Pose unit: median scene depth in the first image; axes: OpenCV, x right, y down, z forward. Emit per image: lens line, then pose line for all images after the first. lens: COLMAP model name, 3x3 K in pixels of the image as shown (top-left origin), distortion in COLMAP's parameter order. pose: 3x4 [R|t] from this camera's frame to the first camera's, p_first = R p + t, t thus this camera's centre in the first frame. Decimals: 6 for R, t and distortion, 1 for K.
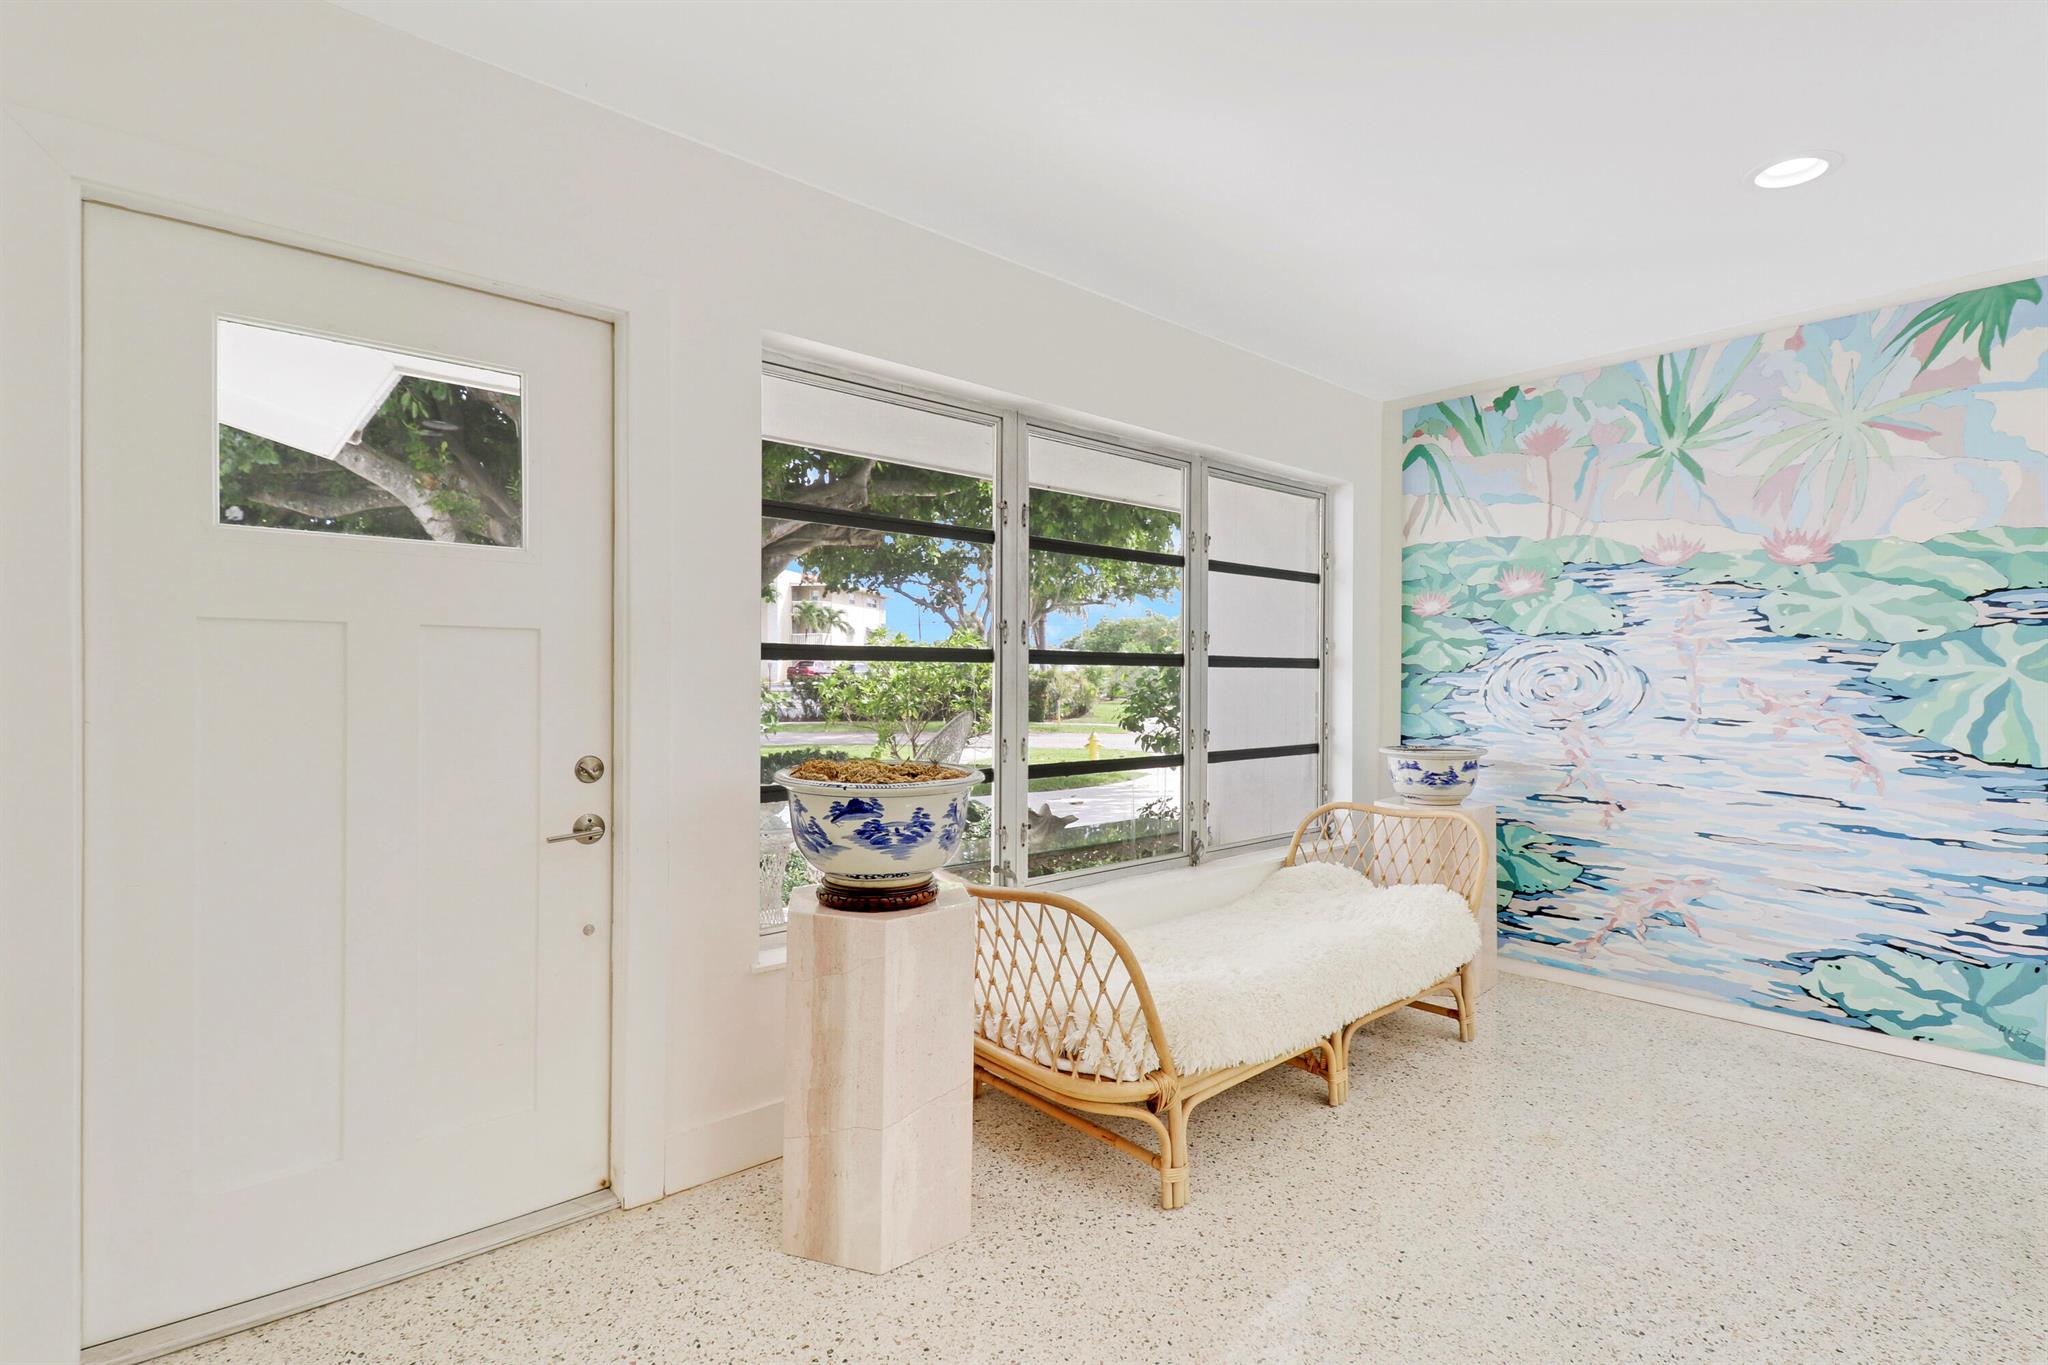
lens RADIAL K [[972.5, 0, 1020.2], [0, 972.5, 690.1], [0, 0, 1]] dist [0.002795, -0.013410]
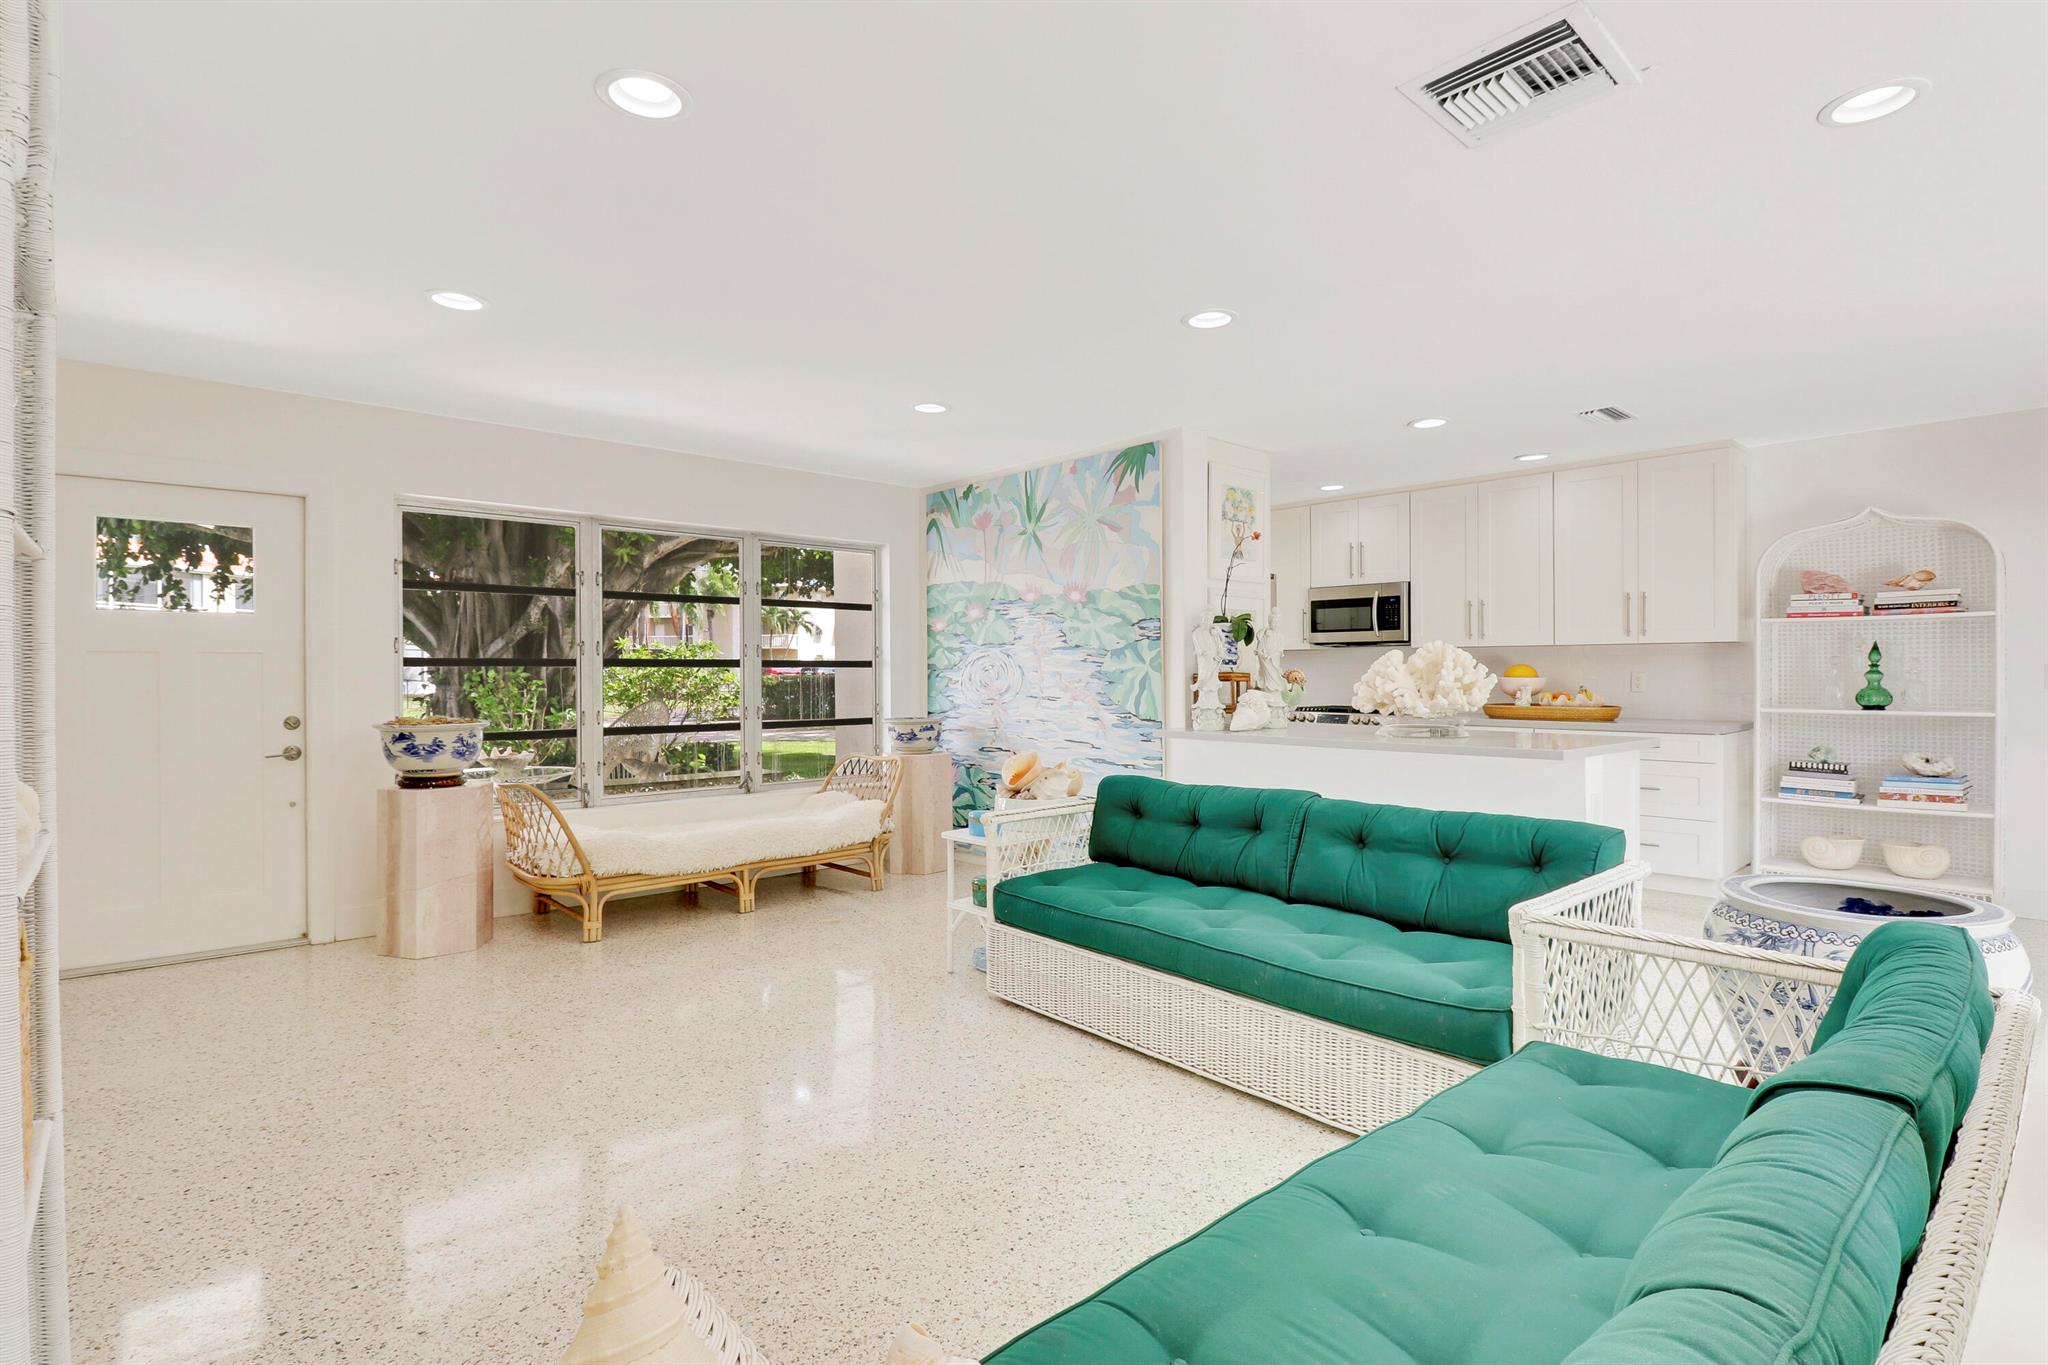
lens RADIAL K [[984.4, 0, 1020.8], [0, 984.4, 677.1], [0, 0, 1]] dist [0.001219, -0.017105]
pose [[0.999836, -0.008368, 0.016068, 0.682285], [0.008537, 0.999909, -0.010484, 0.014405], [-0.015979, 0.010620, 0.999816, -0.691596]]
